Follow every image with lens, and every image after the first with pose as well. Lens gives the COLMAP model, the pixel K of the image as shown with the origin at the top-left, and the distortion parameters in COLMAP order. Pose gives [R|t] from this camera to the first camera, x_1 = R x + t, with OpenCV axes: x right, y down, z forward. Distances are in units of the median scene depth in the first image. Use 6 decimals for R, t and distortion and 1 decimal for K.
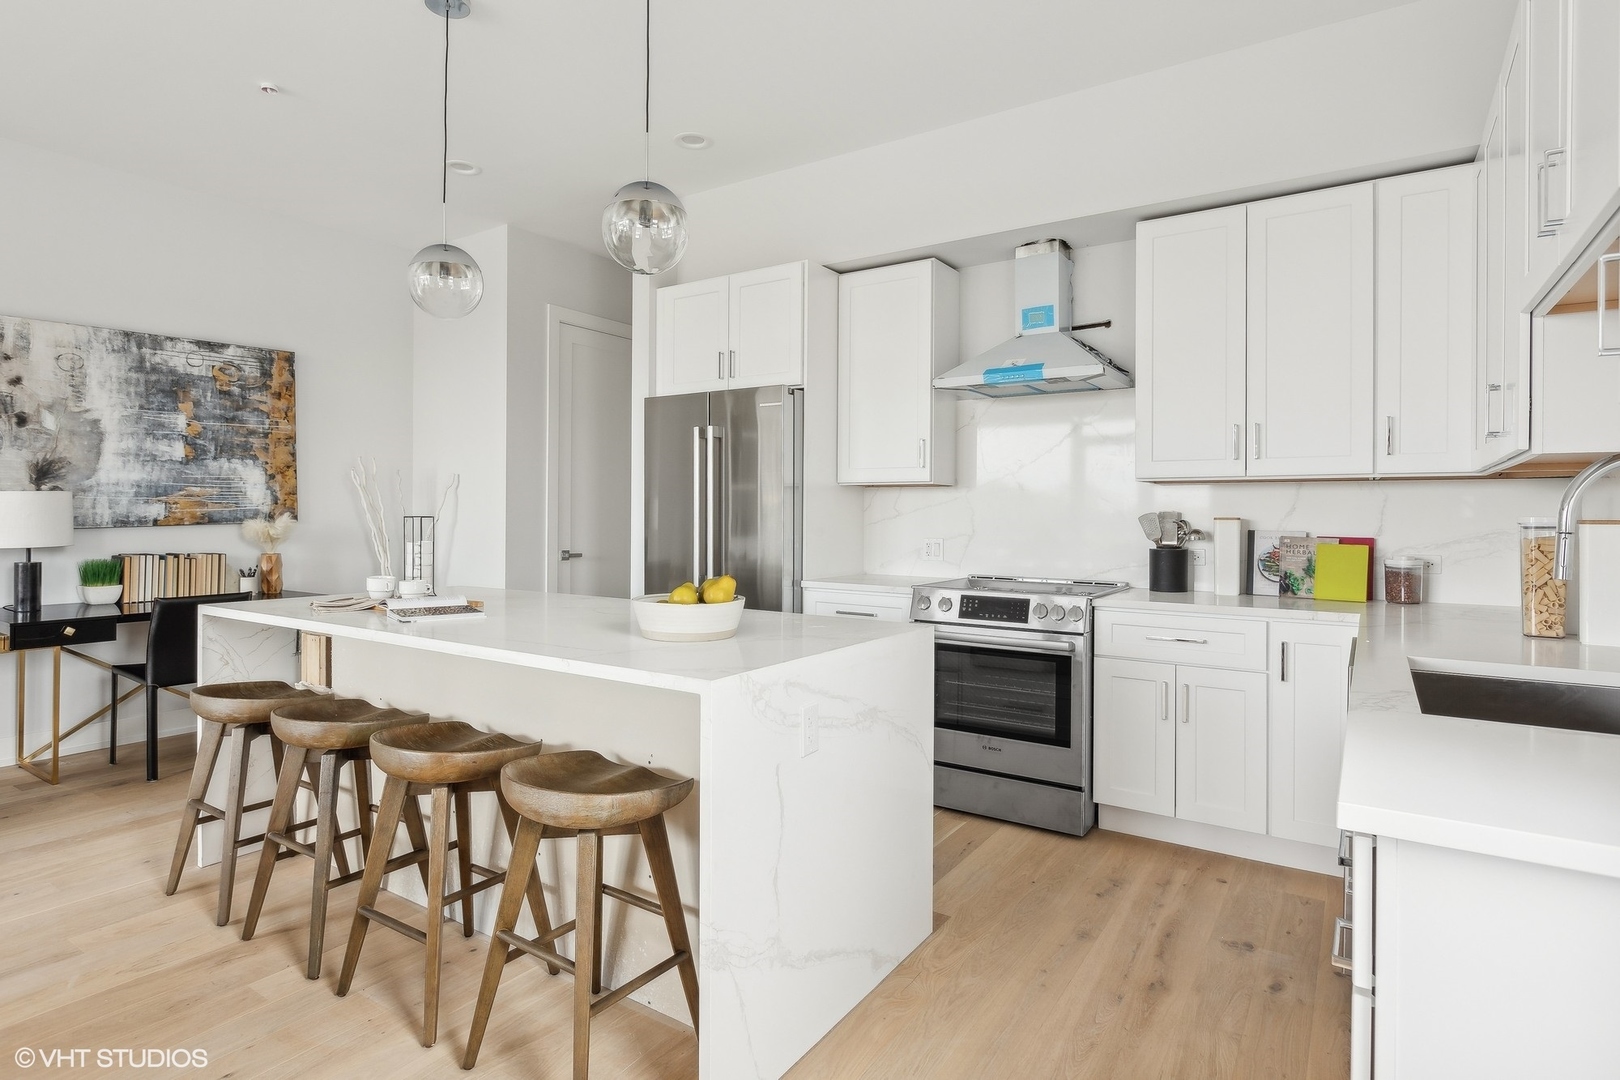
lens RADIAL K [[880.5, 0, 814.5], [0, 880.5, 514.0], [0, 0, 1]] dist [0.005906, 0.000603]
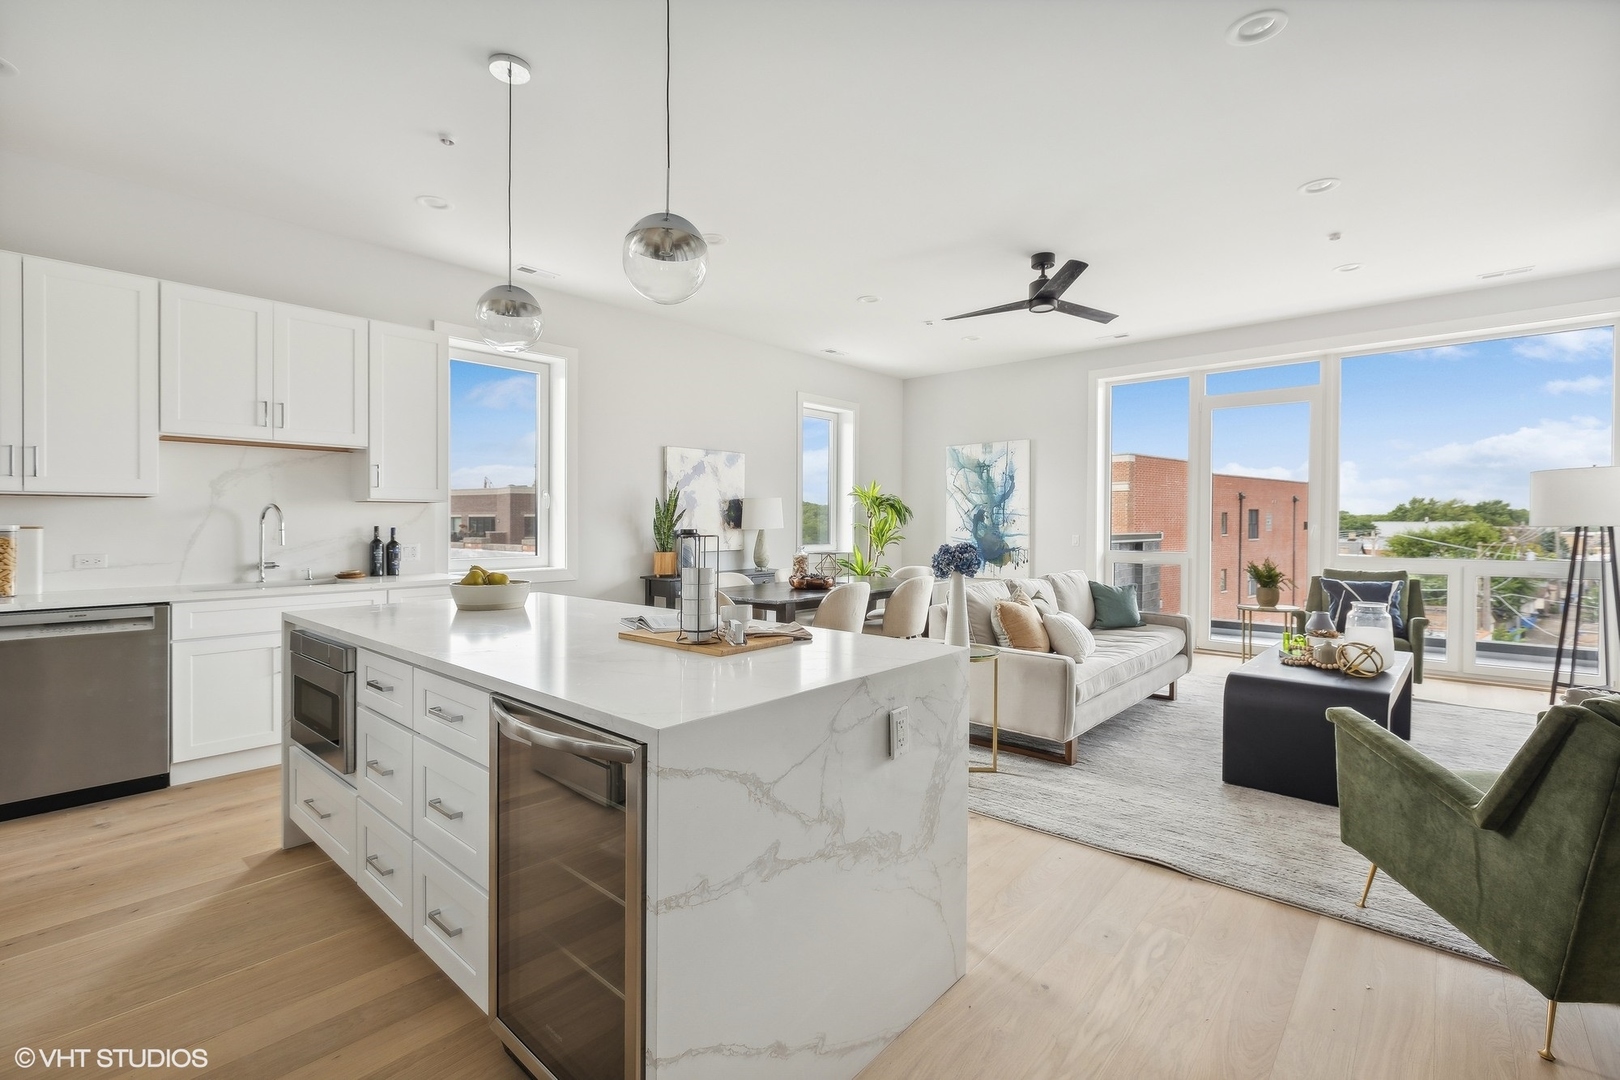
lens RADIAL K [[714.8, 0, 820.8], [0, 714.8, 539.6], [0, 0, 1]] dist [0.012419, -0.000222]
pose [[-0.992072, -0.009933, 0.125276, -0.554695], [-0.006760, 0.999646, 0.025732, -0.008667], [-0.125488, 0.024681, -0.991788, 1.370472]]
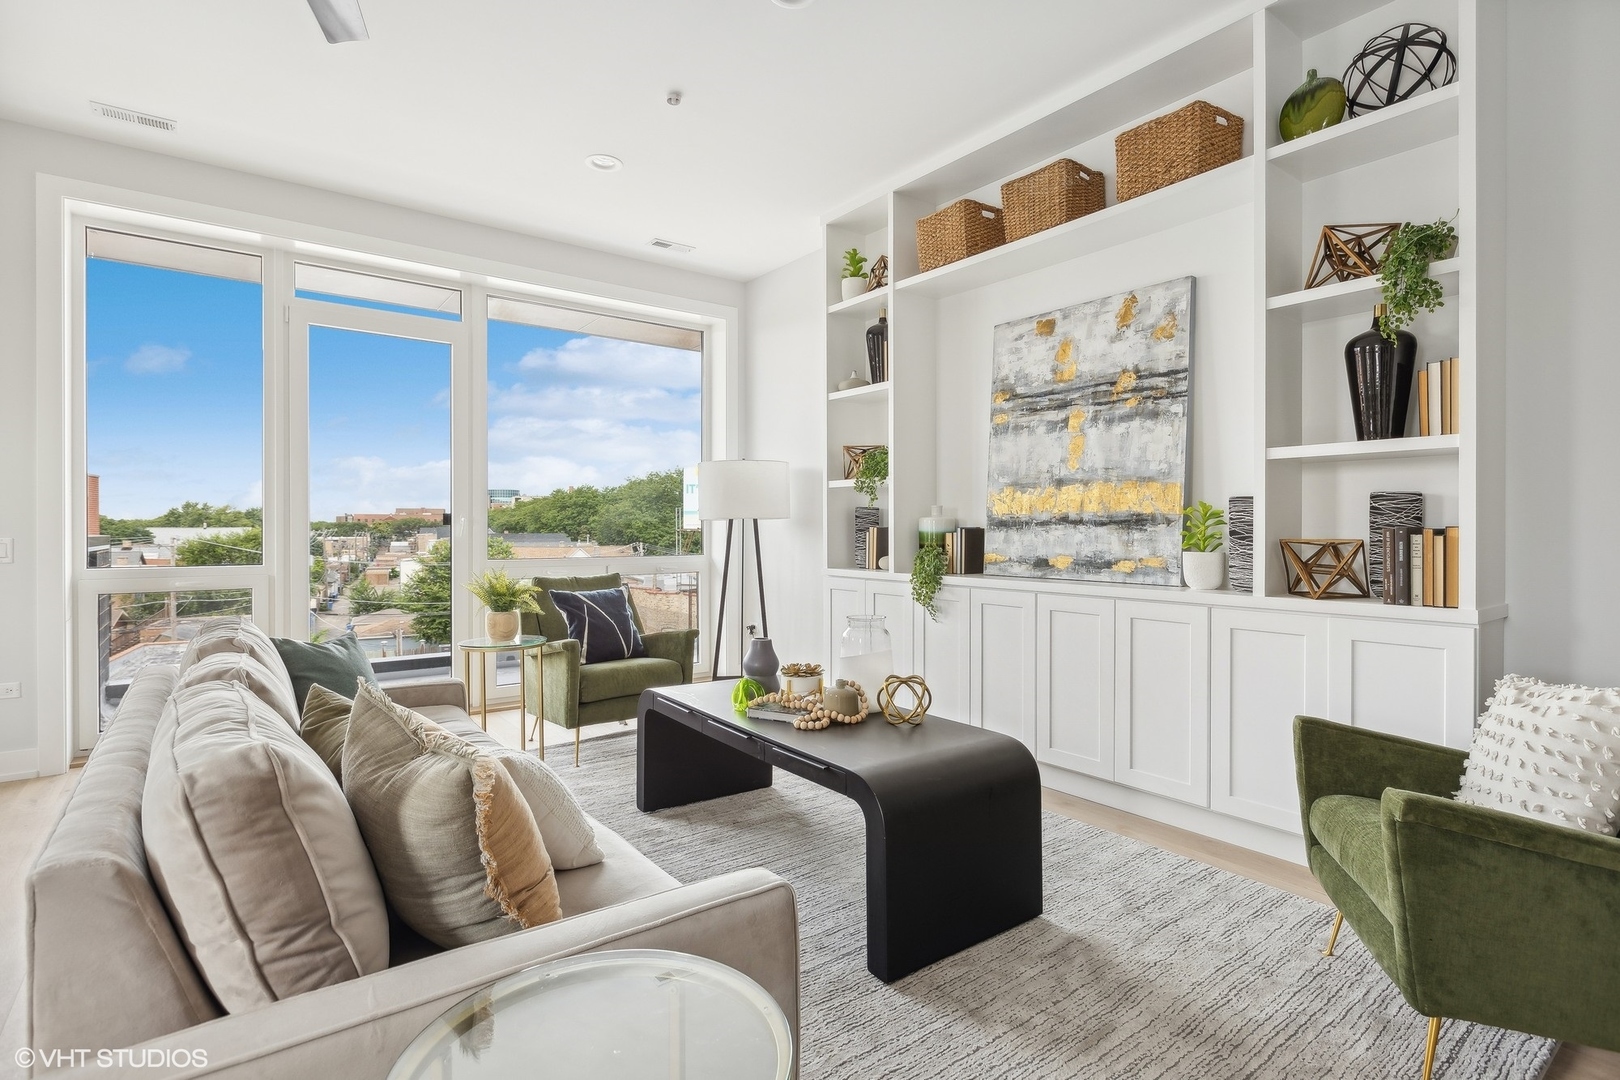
lens RADIAL K [[791.7, 0, 803.6], [0, 791.7, 532.6], [0, 0, 1]] dist [-0.001255, 0.000447]
pose [[-0.334651, -0.002228, -0.942340, -0.428886], [-0.003293, 0.999994, -0.001195, 0.016792], [0.942337, 0.002704, -0.334656, 0.522939]]
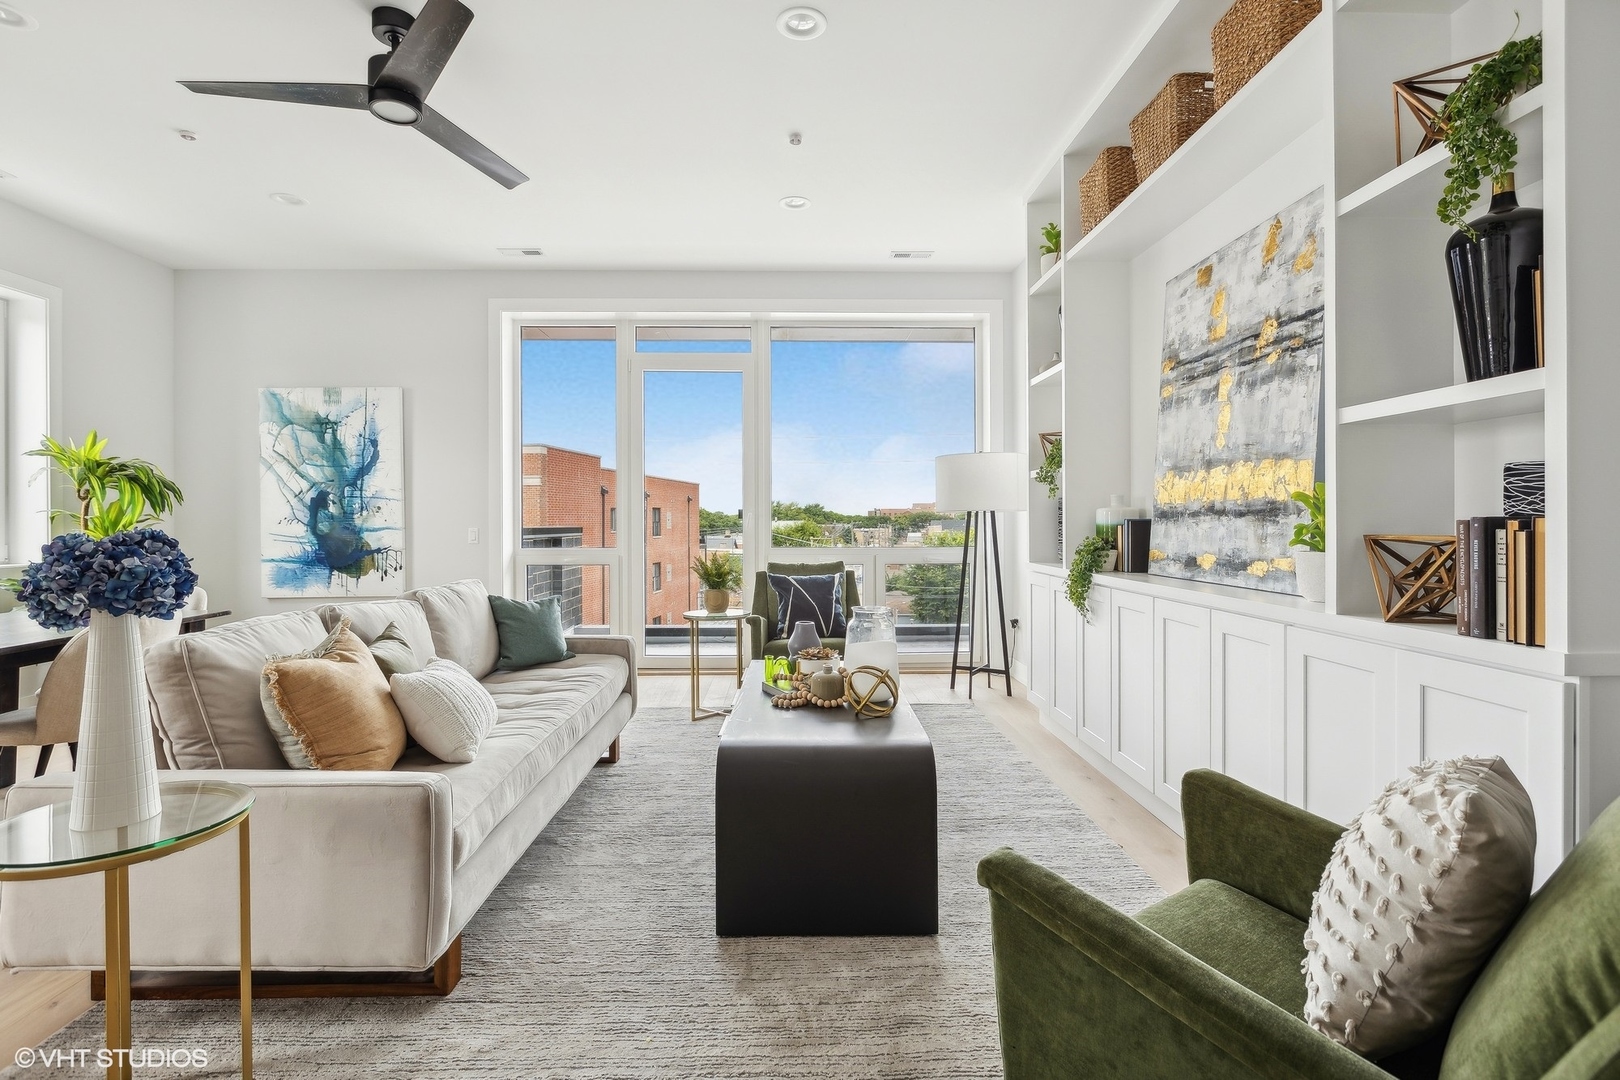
lens RADIAL K [[767.3, 0, 800.5], [0, 767.3, 525.7], [0, 0, 1]] dist [-0.004019, 0.000020]
pose [[-0.821069, -0.002198, -0.570824, -0.679233], [-0.004231, 0.999989, 0.002236, 0.014919], [0.570813, 0.004251, -0.821069, 0.901343]]
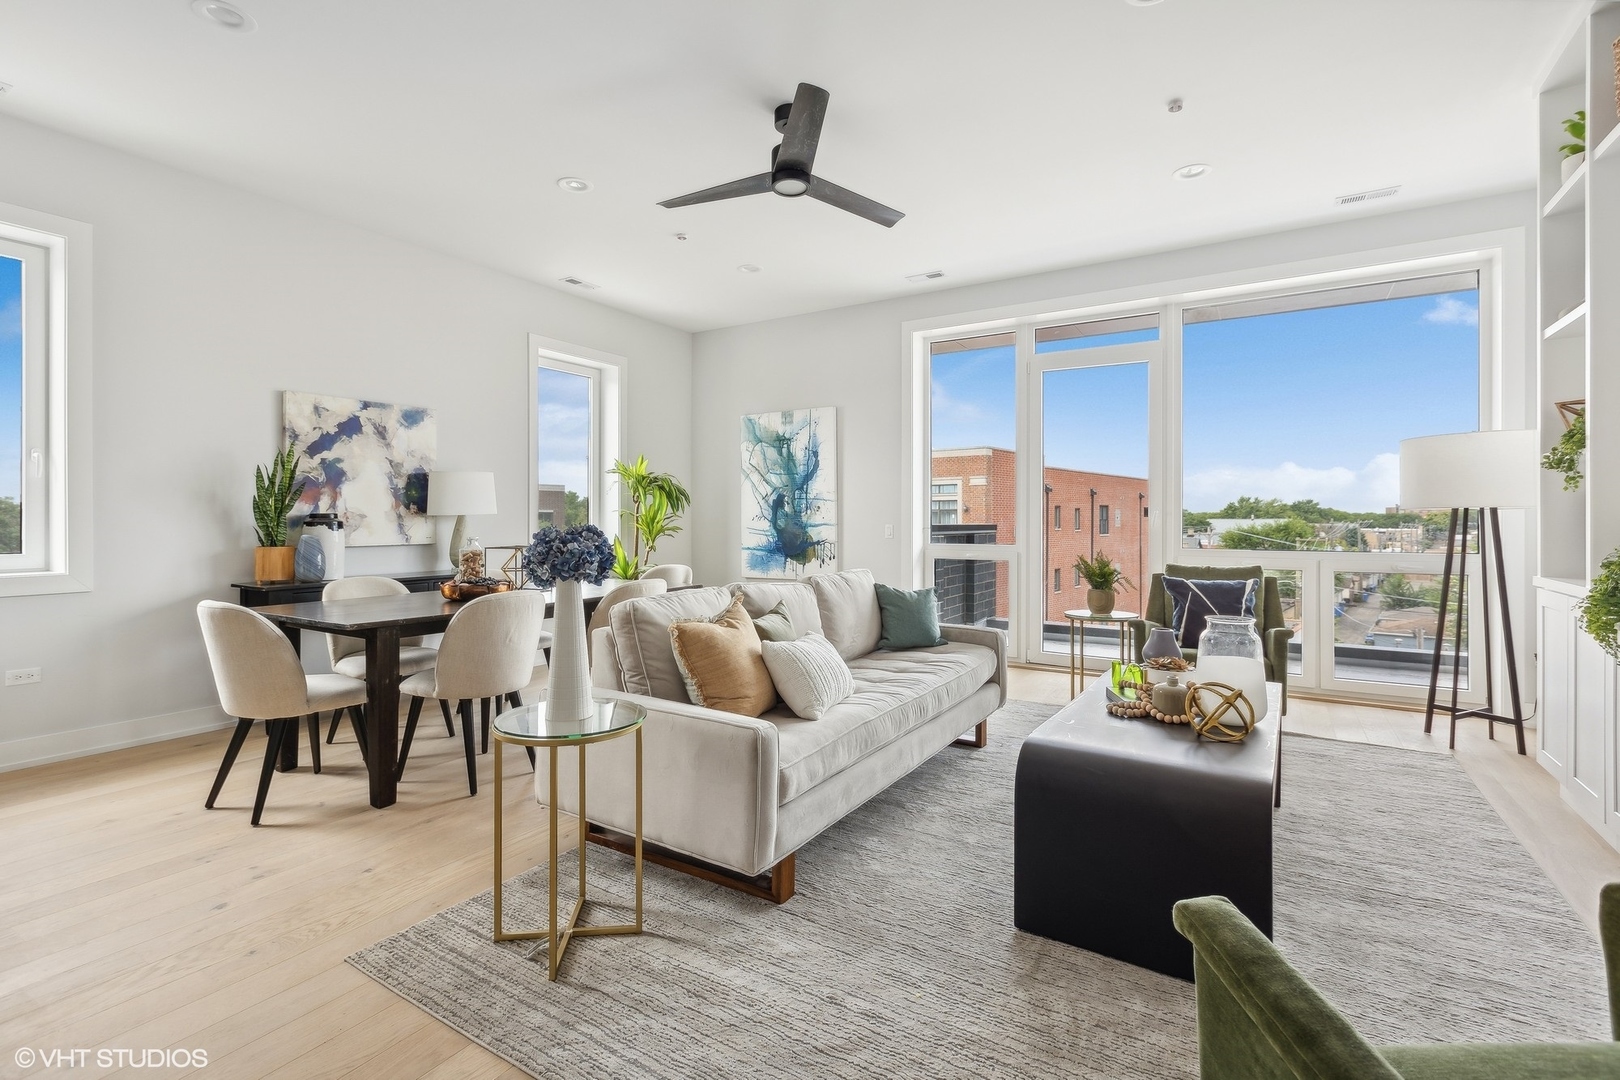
lens RADIAL K [[738.0, 0, 804.6], [0, 738.0, 521.1], [0, 0, 1]] dist [0.004644, 0.000079]
pose [[-0.999546, -0.008960, -0.028751, -0.775971], [-0.009072, 0.999952, 0.003764, 0.013215], [0.028716, 0.004023, -0.999580, 0.953500]]
